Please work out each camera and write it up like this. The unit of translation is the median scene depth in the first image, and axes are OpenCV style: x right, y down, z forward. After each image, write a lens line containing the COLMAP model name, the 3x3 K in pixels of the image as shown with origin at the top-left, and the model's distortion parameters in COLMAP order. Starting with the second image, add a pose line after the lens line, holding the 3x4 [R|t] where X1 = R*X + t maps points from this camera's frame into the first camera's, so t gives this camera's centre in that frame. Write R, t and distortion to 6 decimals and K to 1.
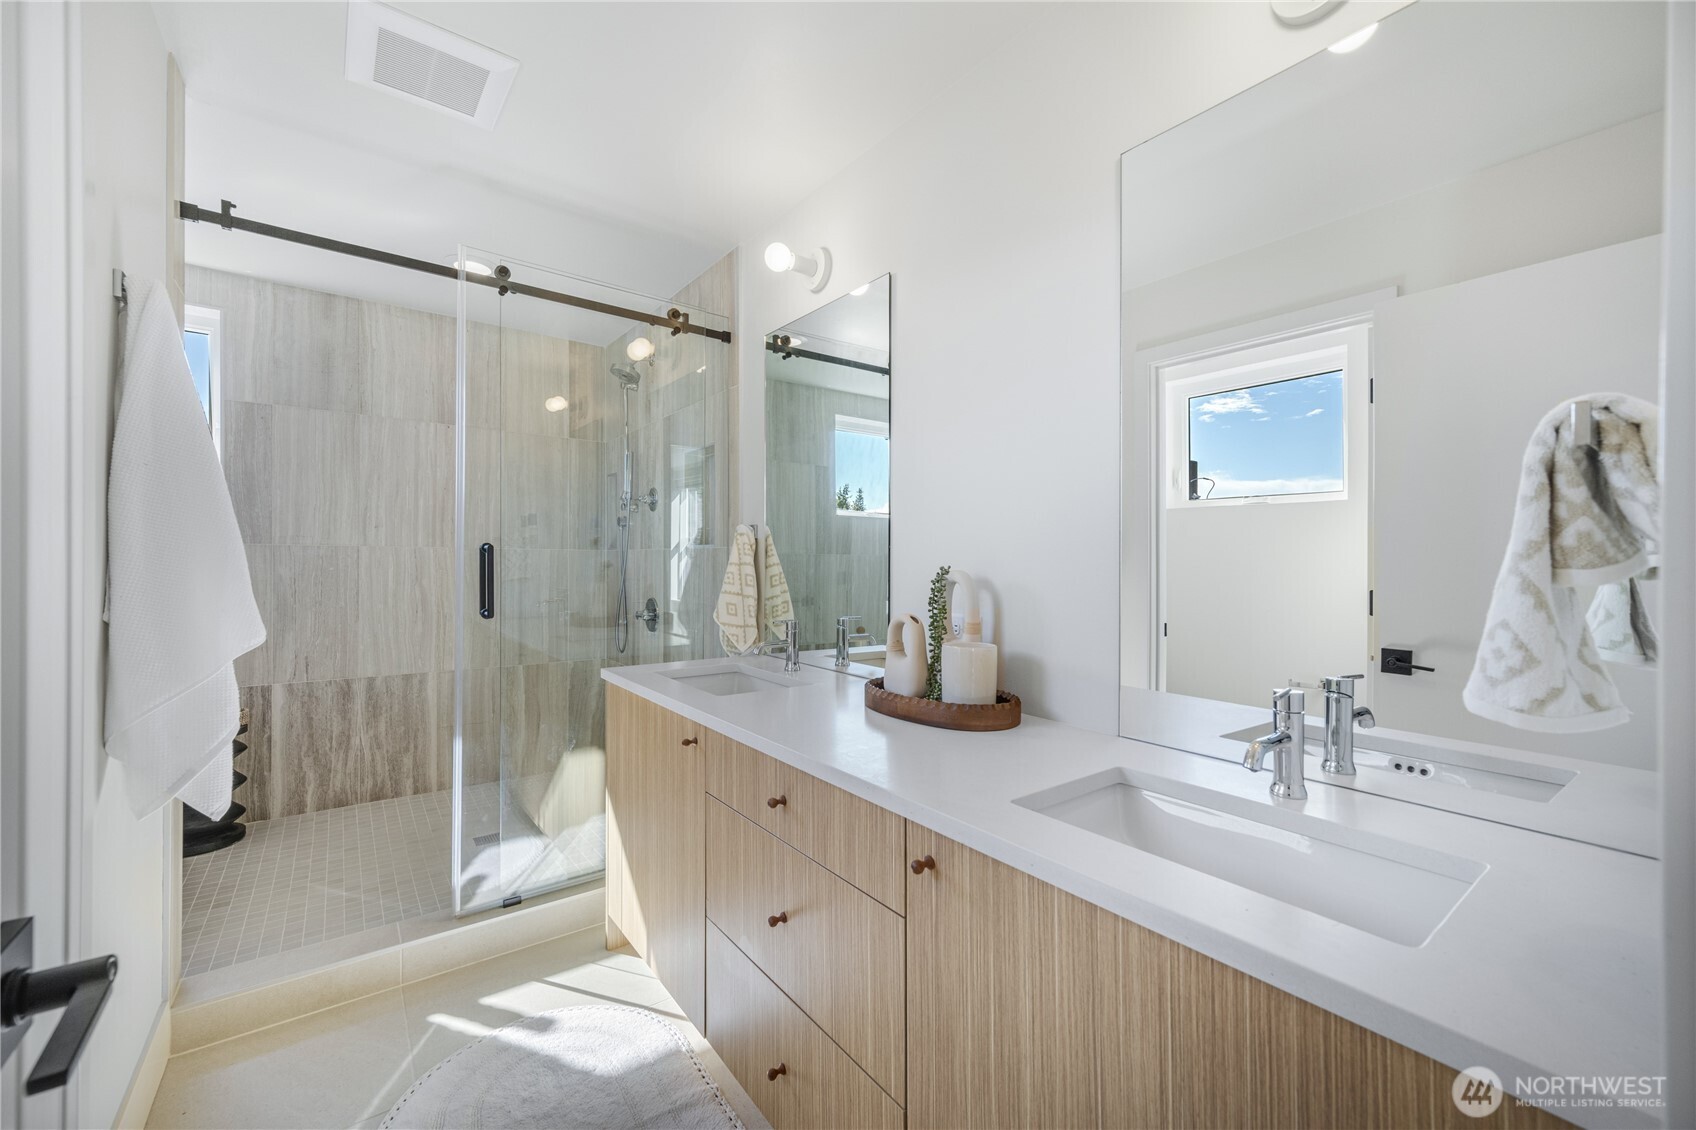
lens RADIAL K [[710.7, 0, 850.9], [0, 710.7, 560.5], [0, 0, 1]] dist [0.000602, -0.000021]
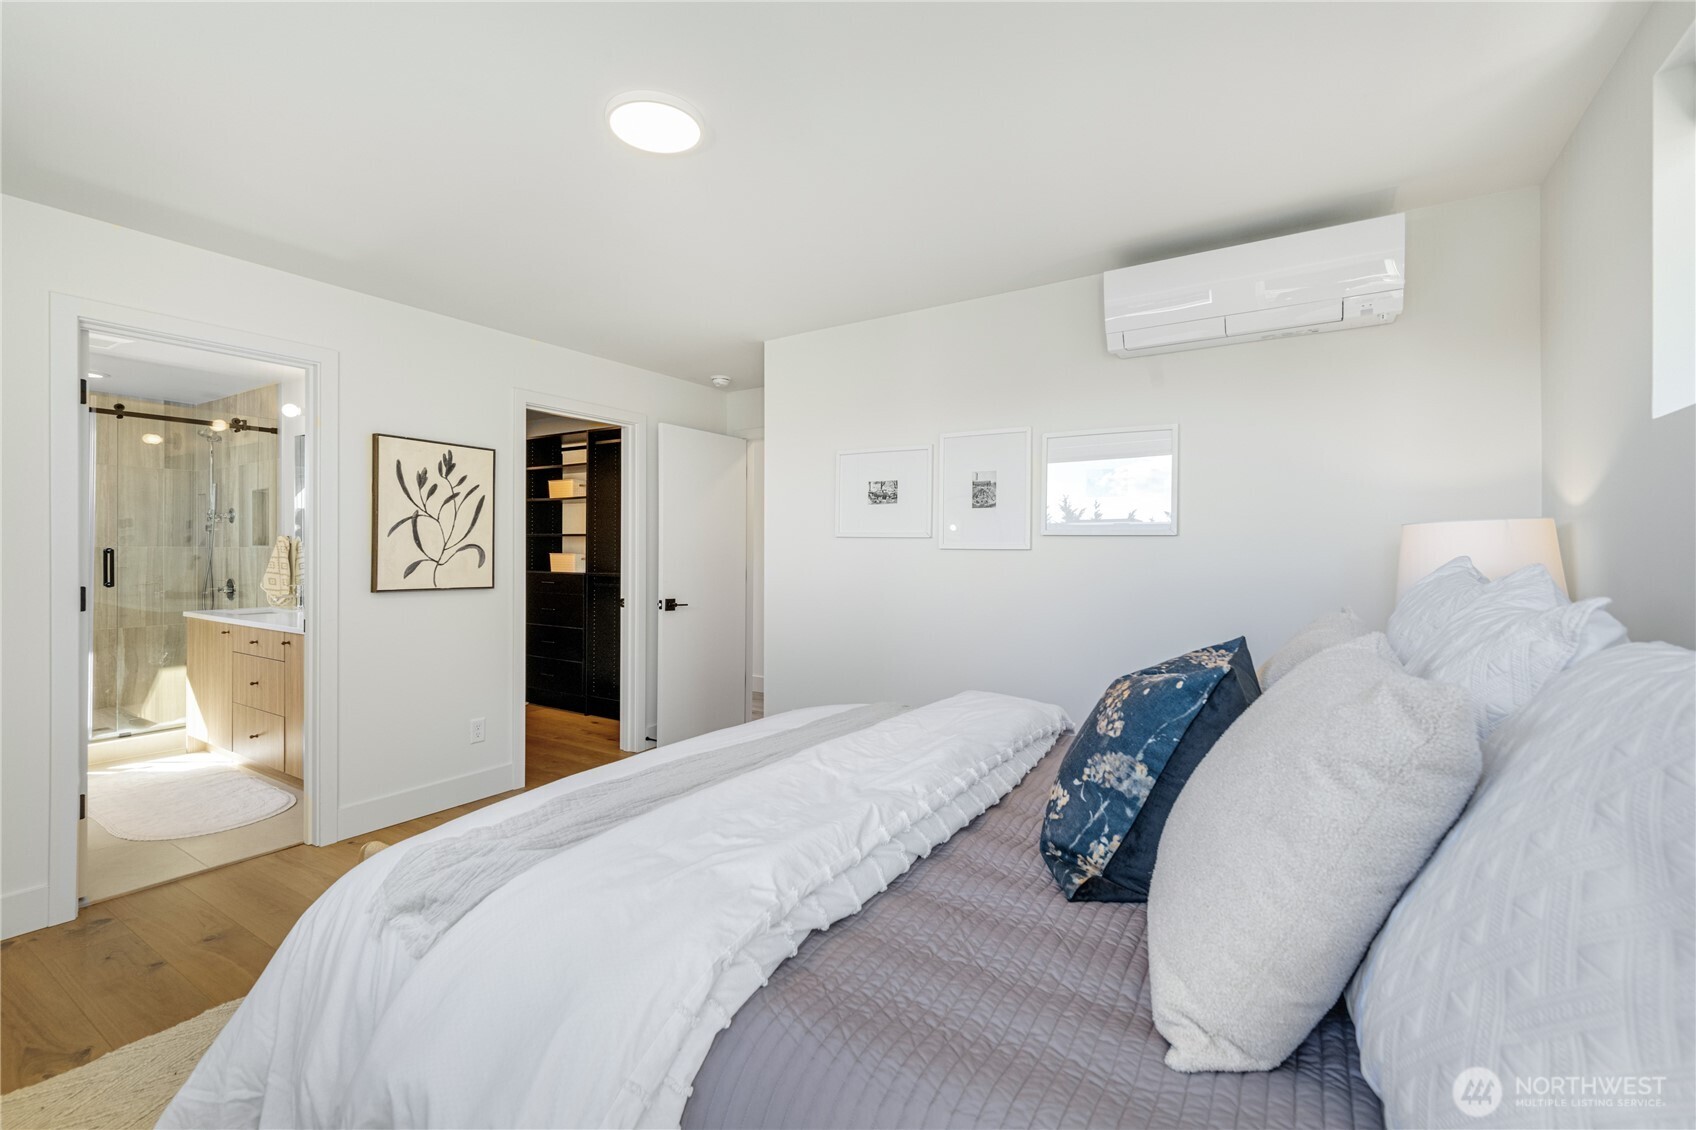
lens RADIAL K [[737.5, 0, 841.6], [0, 737.5, 547.8], [0, 0, 1]] dist [-0.001174, -0.000264]
pose [[0.934397, -0.000674, 0.356234, 0.517732], [0.000204, 0.999999, 0.001356, -0.022238], [-0.356234, -0.001194, 0.934396, -1.291054]]
